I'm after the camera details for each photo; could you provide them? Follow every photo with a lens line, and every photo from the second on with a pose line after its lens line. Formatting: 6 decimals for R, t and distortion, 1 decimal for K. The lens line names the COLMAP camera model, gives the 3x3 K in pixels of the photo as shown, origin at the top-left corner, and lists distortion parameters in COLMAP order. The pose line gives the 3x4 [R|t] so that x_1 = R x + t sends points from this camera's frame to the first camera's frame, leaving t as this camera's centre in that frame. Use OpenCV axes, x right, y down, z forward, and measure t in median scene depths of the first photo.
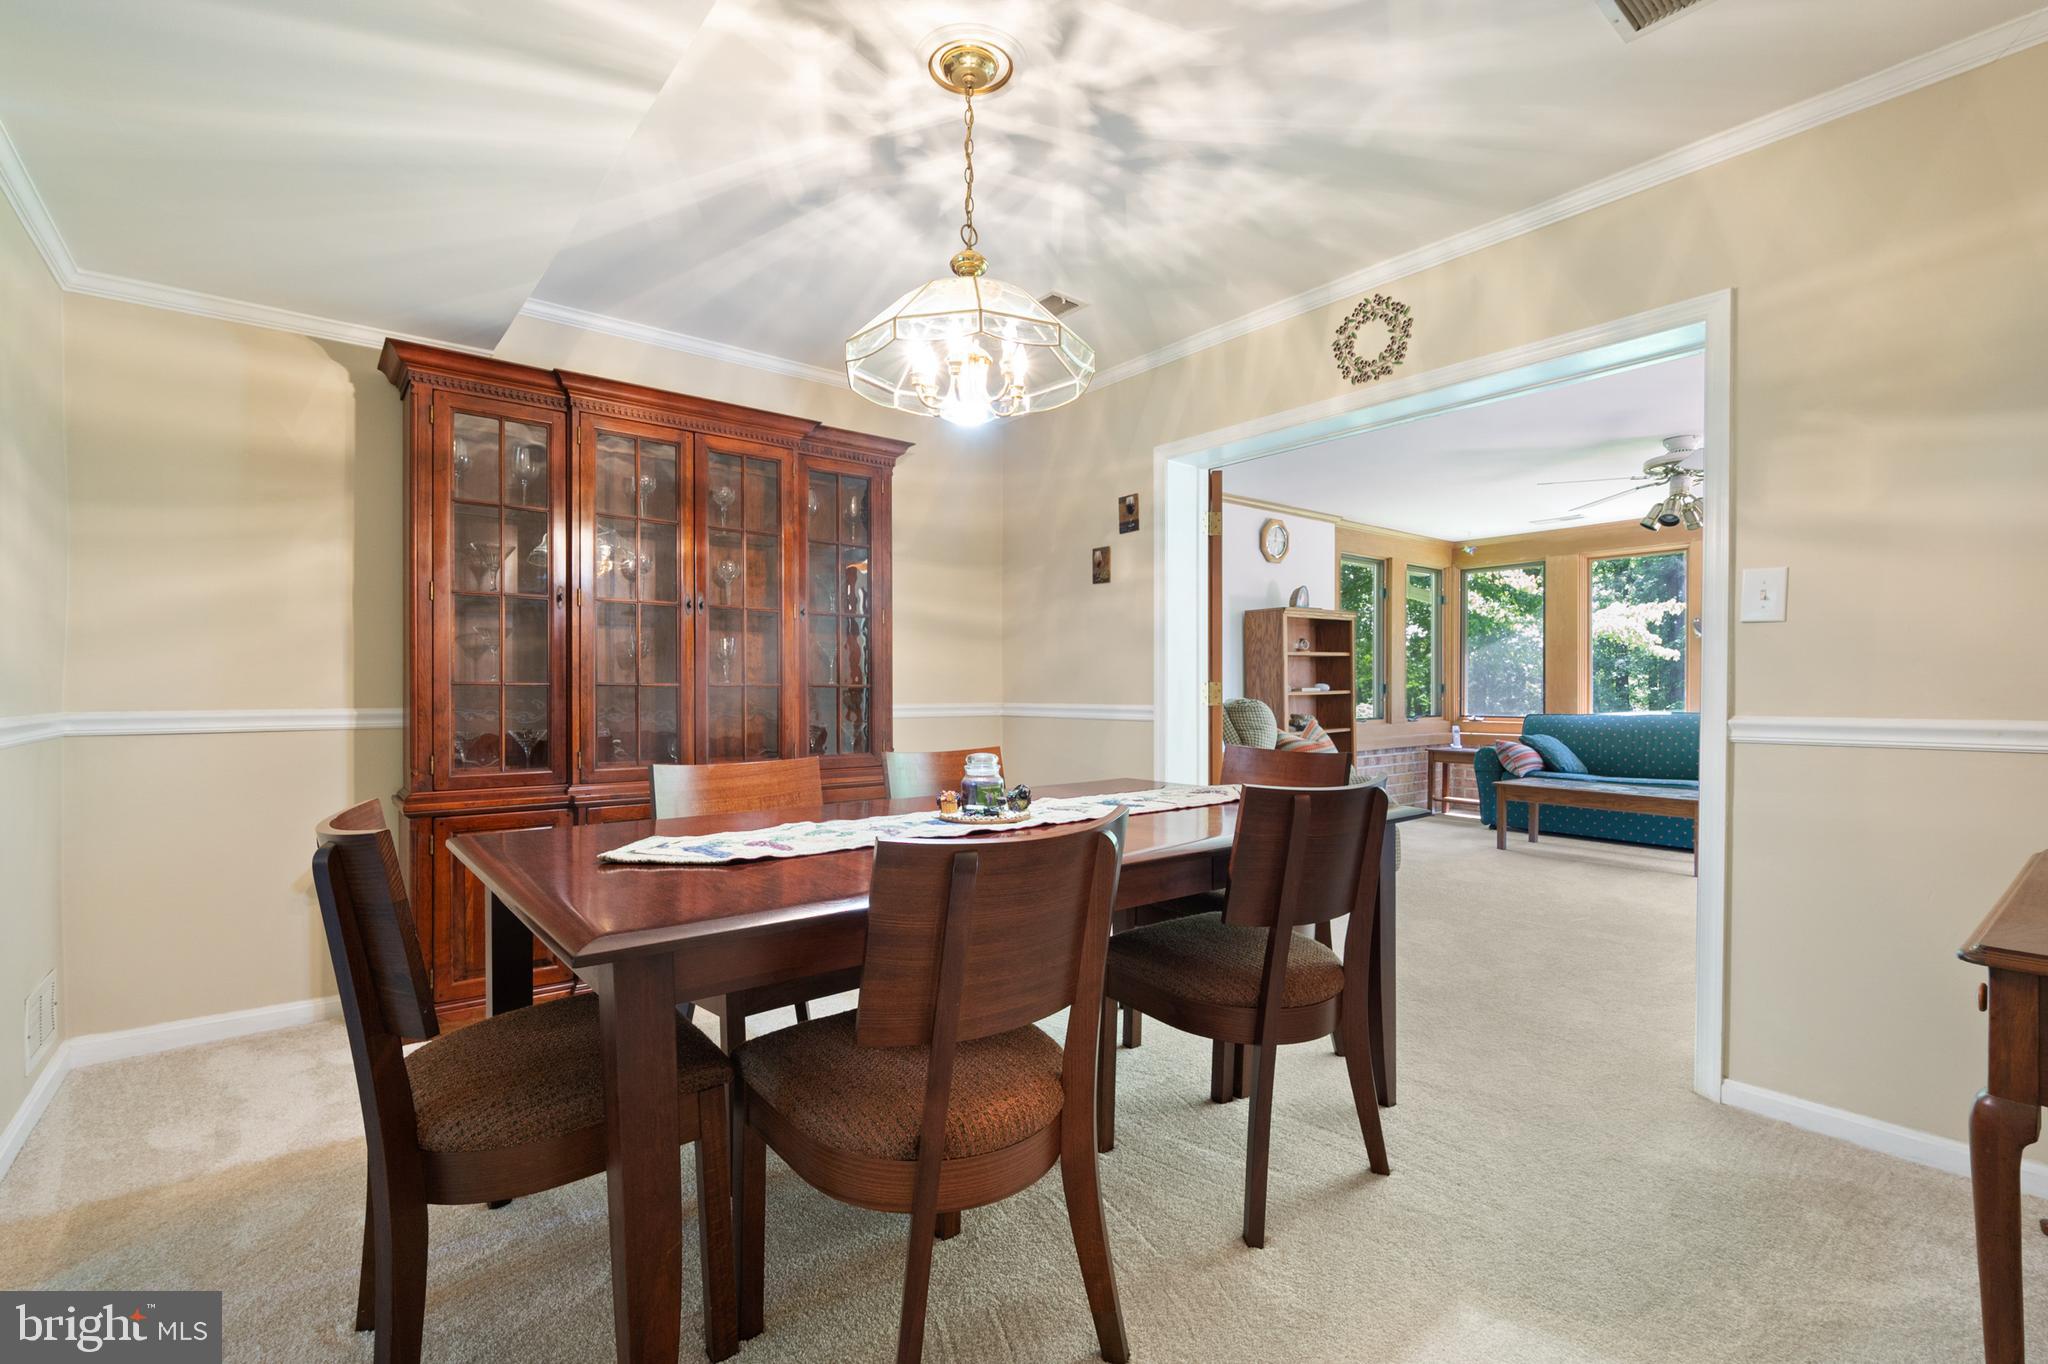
lens RADIAL K [[946.7, 0, 1024.0], [0, 946.7, 682.0], [0, 0, 1]] dist [0.000343, -0.000103]
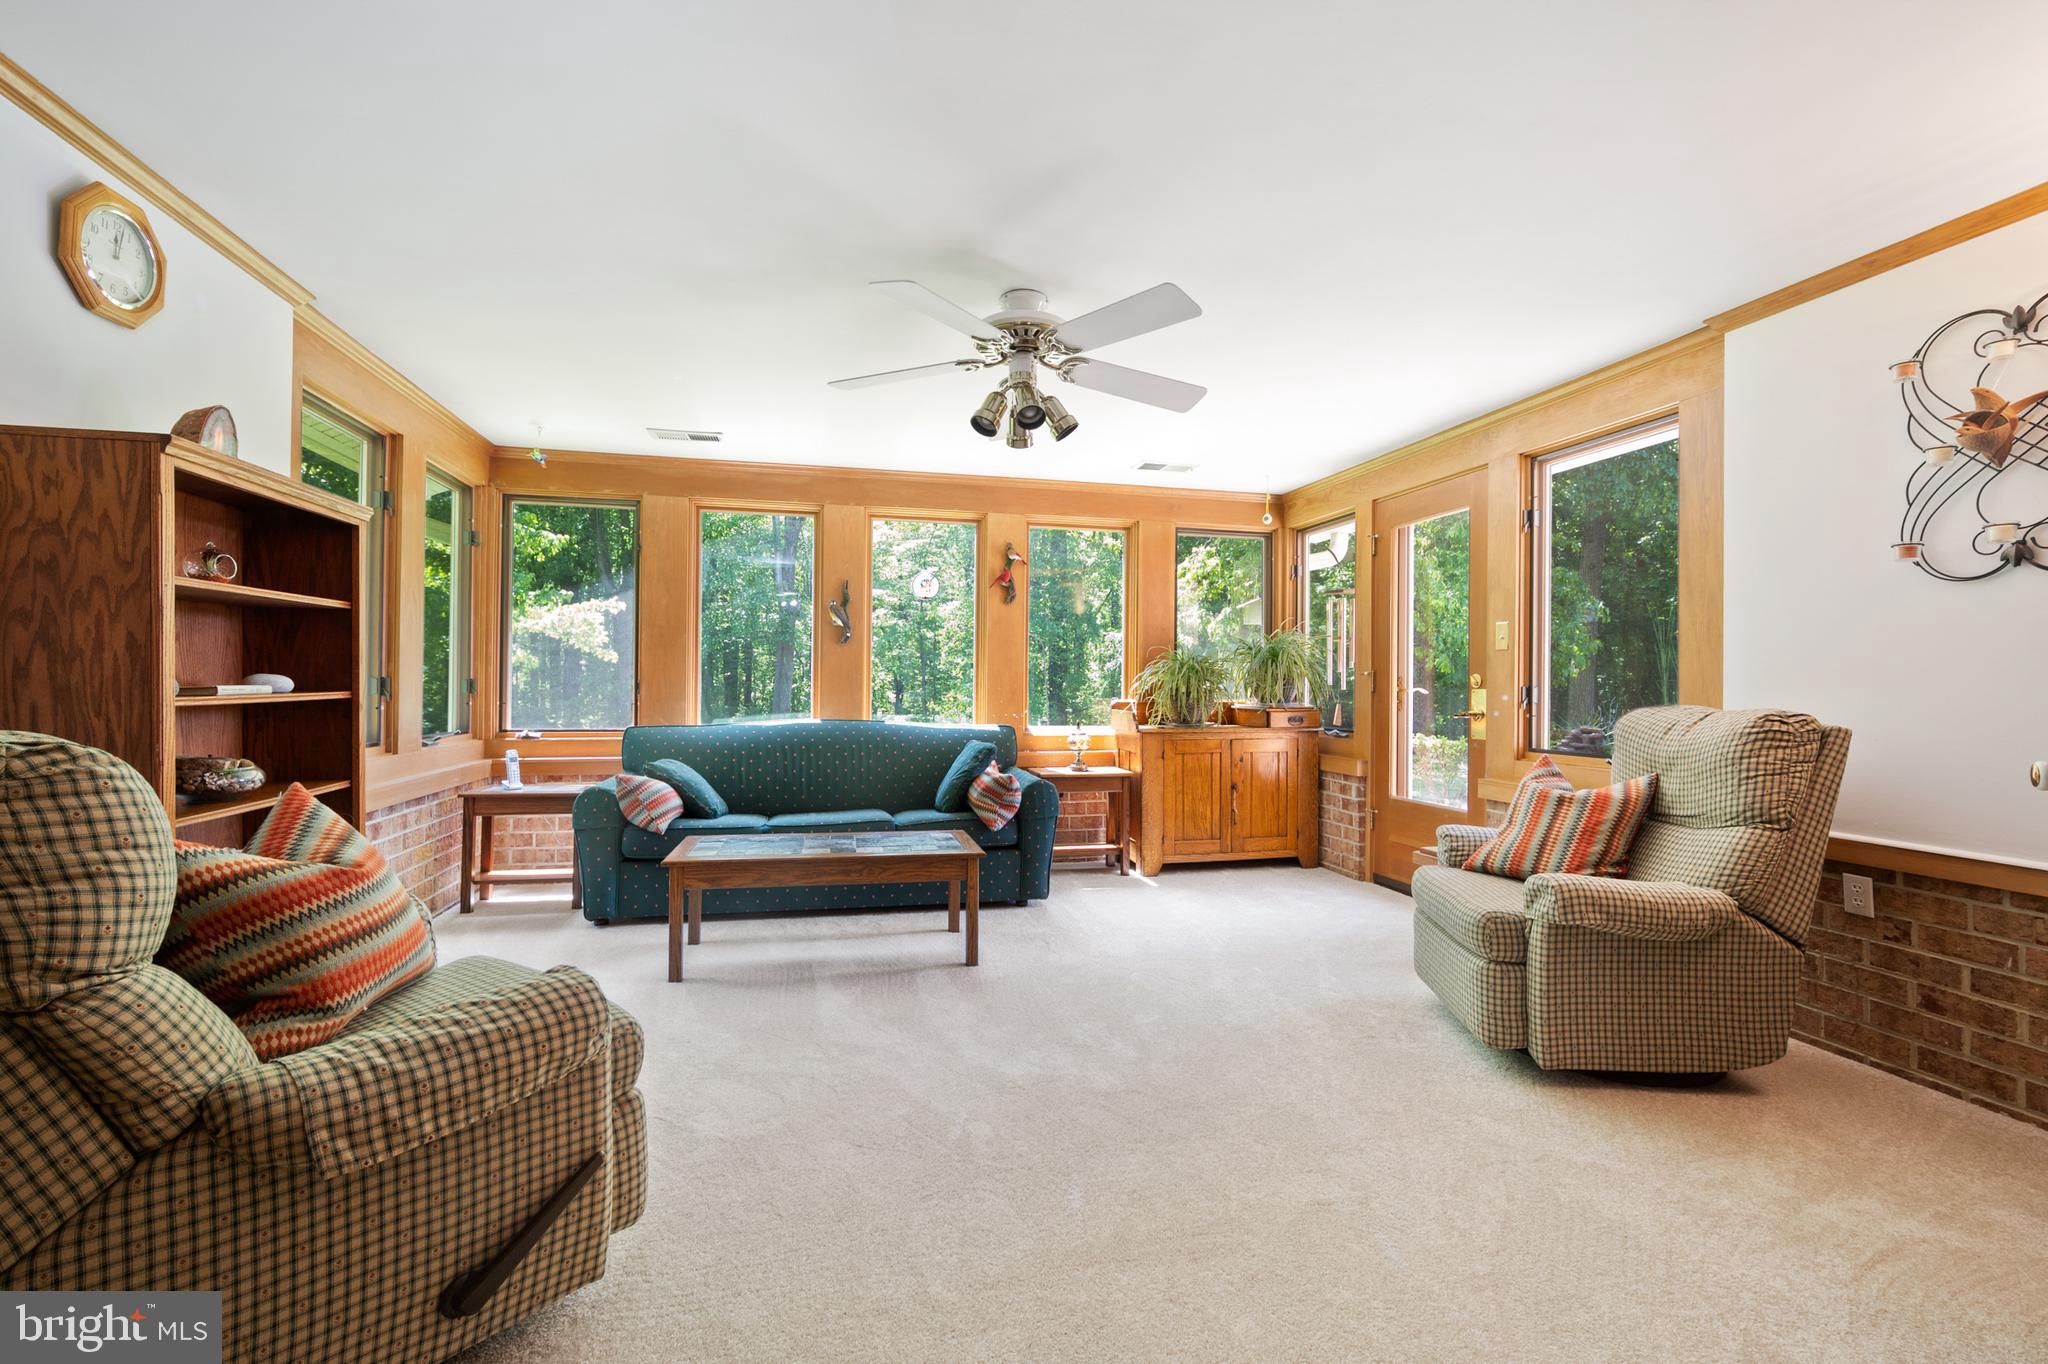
lens RADIAL K [[875.9, 0, 1024.0], [0, 875.9, 682.0], [0, 0, 1]] dist [-0.001214, -0.000057]
pose [[0.442740, 0.009564, 0.896599, 0.118758], [-0.013618, 0.999900, -0.003942, 0.001829], [-0.896547, -0.010465, 0.442826, 0.520558]]
